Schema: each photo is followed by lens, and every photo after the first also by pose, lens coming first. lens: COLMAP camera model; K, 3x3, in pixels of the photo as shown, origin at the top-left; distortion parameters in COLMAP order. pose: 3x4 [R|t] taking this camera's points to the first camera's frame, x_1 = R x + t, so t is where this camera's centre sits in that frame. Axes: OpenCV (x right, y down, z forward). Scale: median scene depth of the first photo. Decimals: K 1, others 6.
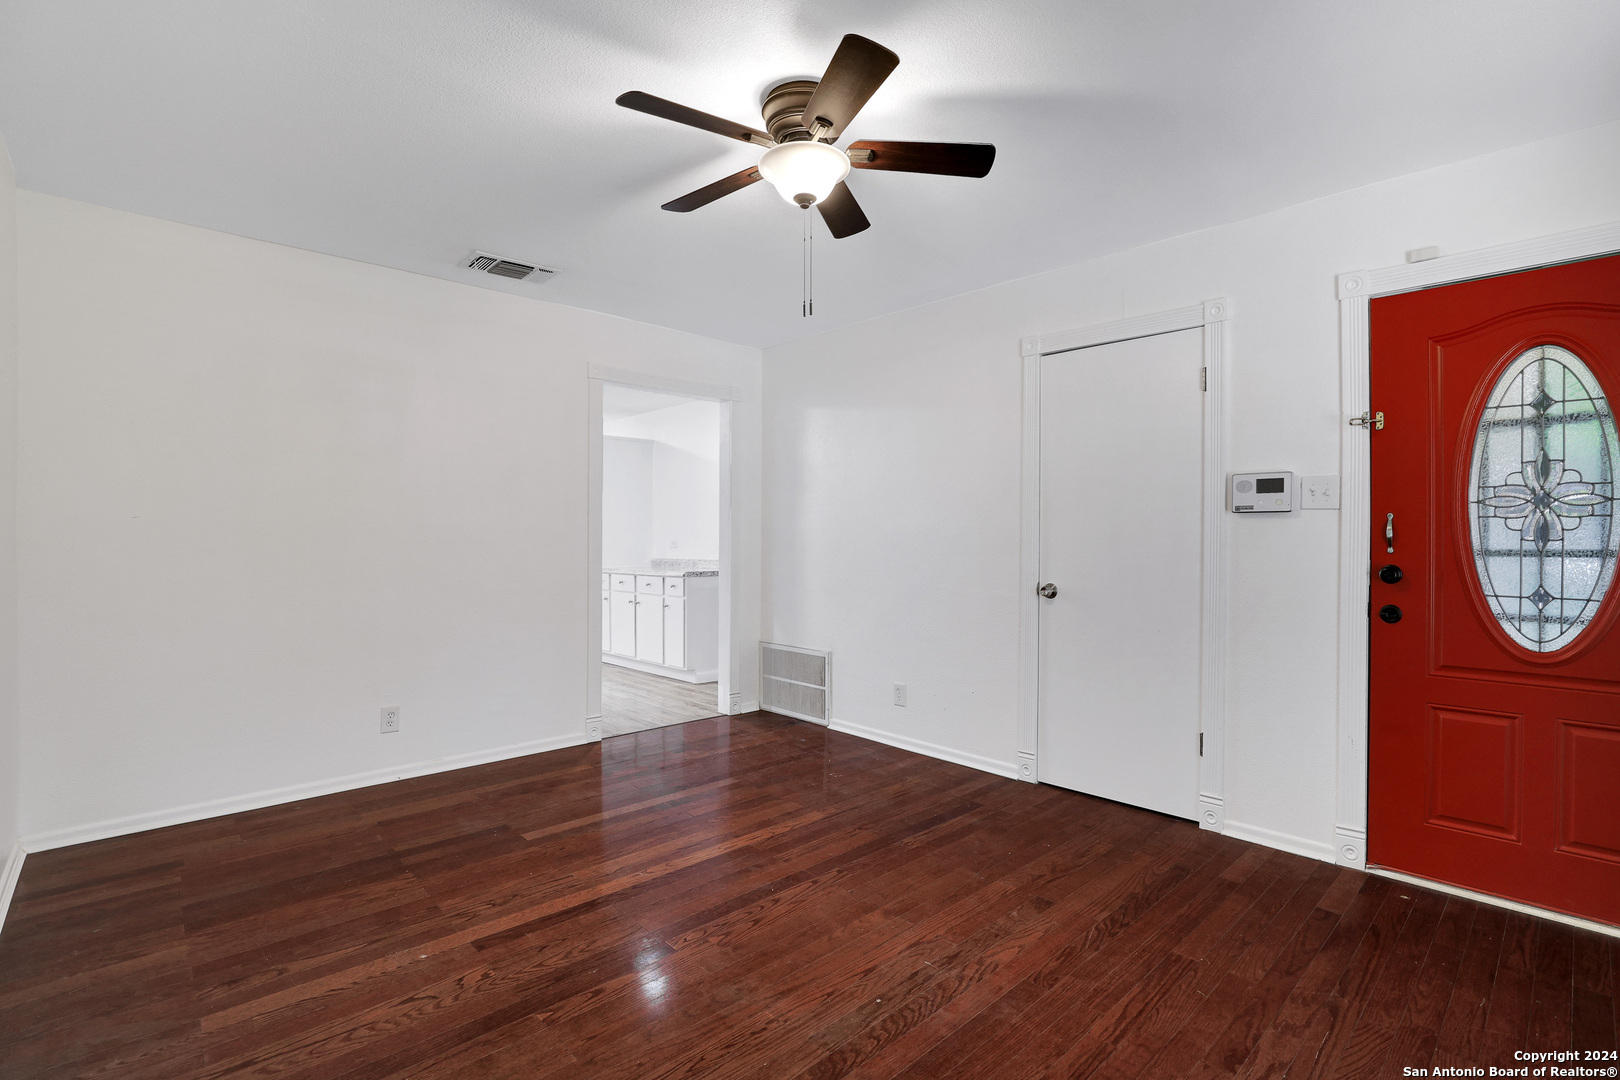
lens RADIAL K [[751.2, 0, 810.0], [0, 751.2, 540.0], [0, 0, 1]] dist [-0.024081, 0.005636]
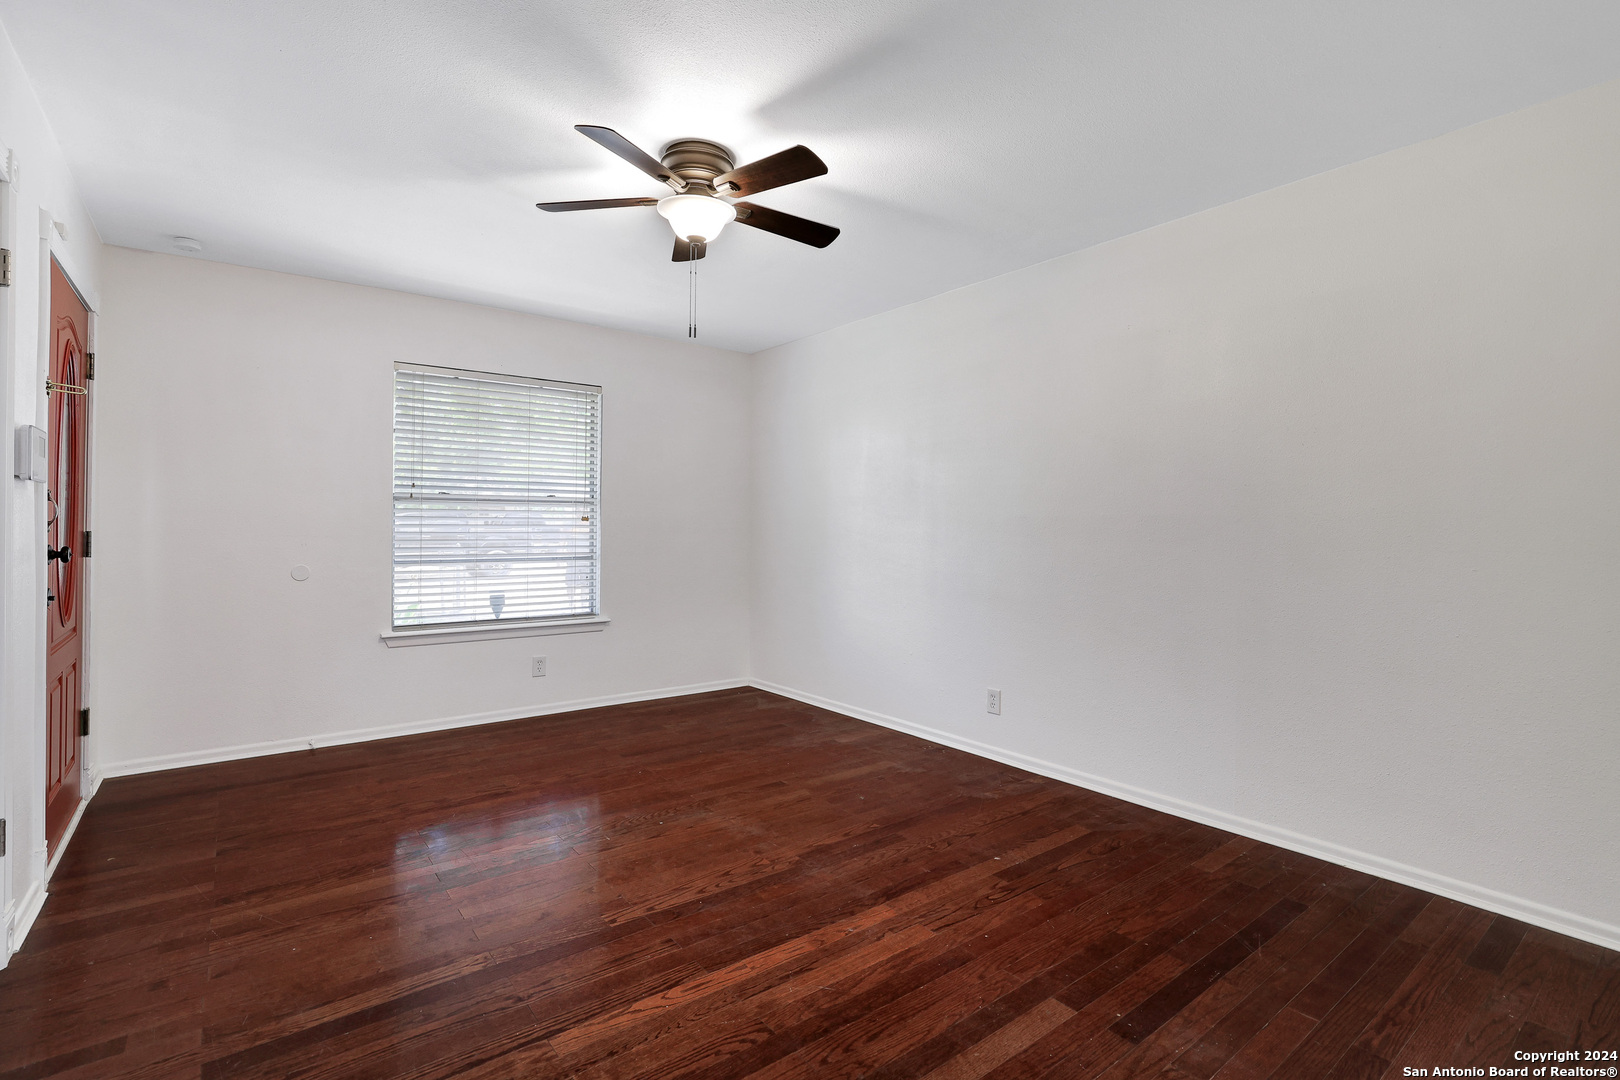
lens RADIAL K [[751.2, 0, 810.0], [0, 751.2, 540.0], [0, 0, 1]] dist [-0.024081, 0.005636]
pose [[-0.996172, -0.010483, 0.086789, -0.263401], [-0.008795, 0.999765, 0.019815, 0.001819], [-0.086976, 0.018976, -0.996030, 1.925324]]
